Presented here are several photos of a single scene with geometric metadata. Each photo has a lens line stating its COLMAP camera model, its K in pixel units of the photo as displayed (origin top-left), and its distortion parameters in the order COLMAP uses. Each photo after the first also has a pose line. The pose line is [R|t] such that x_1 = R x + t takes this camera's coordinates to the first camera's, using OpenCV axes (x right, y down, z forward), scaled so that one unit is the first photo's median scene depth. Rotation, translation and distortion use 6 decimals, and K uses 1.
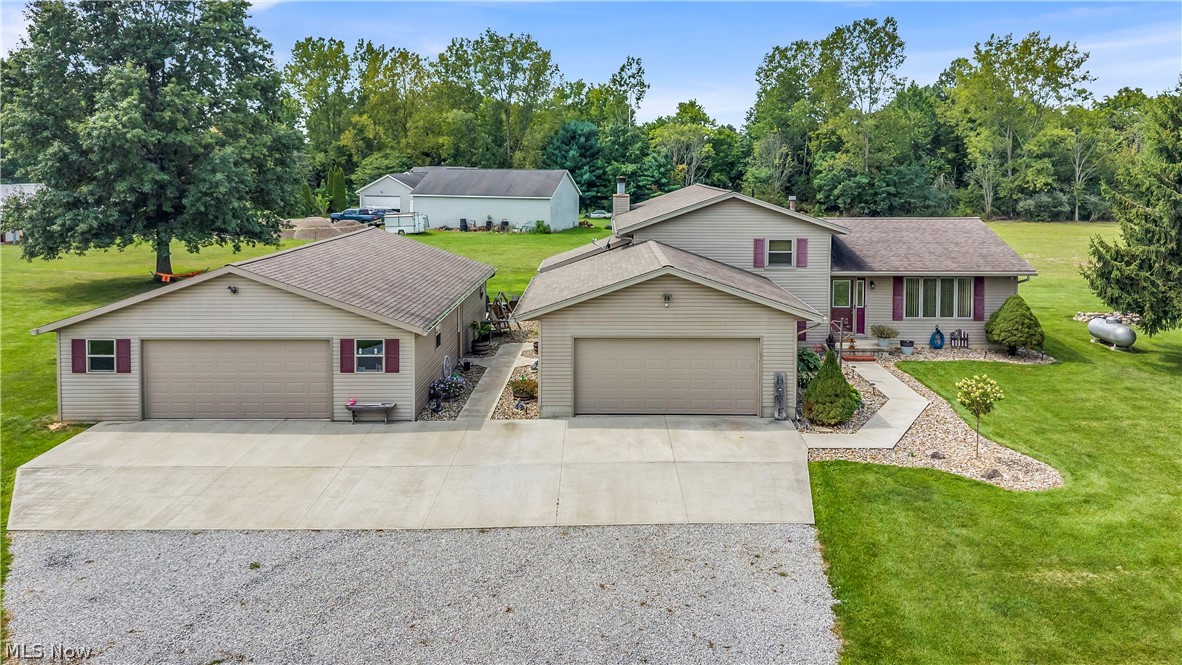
lens RADIAL K [[827.8, 0, 591.5], [0, 827.8, 332.4], [0, 0, 1]] dist [0.033003, -0.011934]
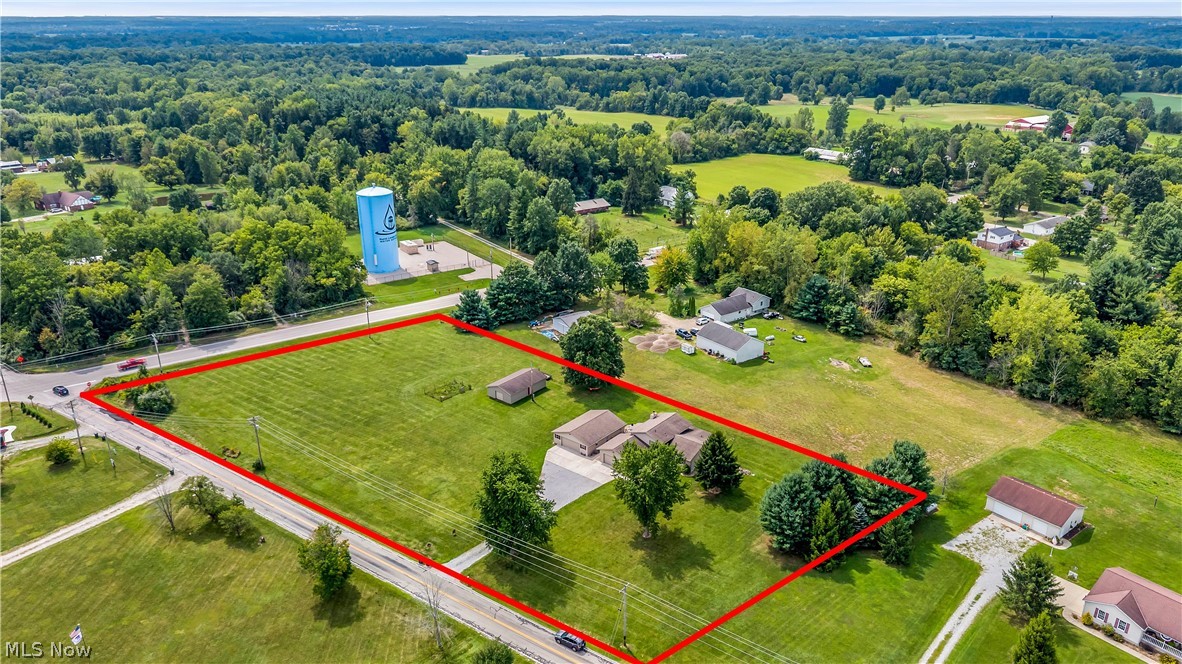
lens RADIAL K [[827.8, 0, 591.5], [0, 827.8, 331.8], [0, 0, 1]] dist [0.033003, -0.011934]
pose [[0.793538, 0.220900, -0.567011, 1.026826], [-0.127971, 0.971527, 0.199397, -0.668523], [0.594913, -0.085668, 0.799212, -1.320777]]
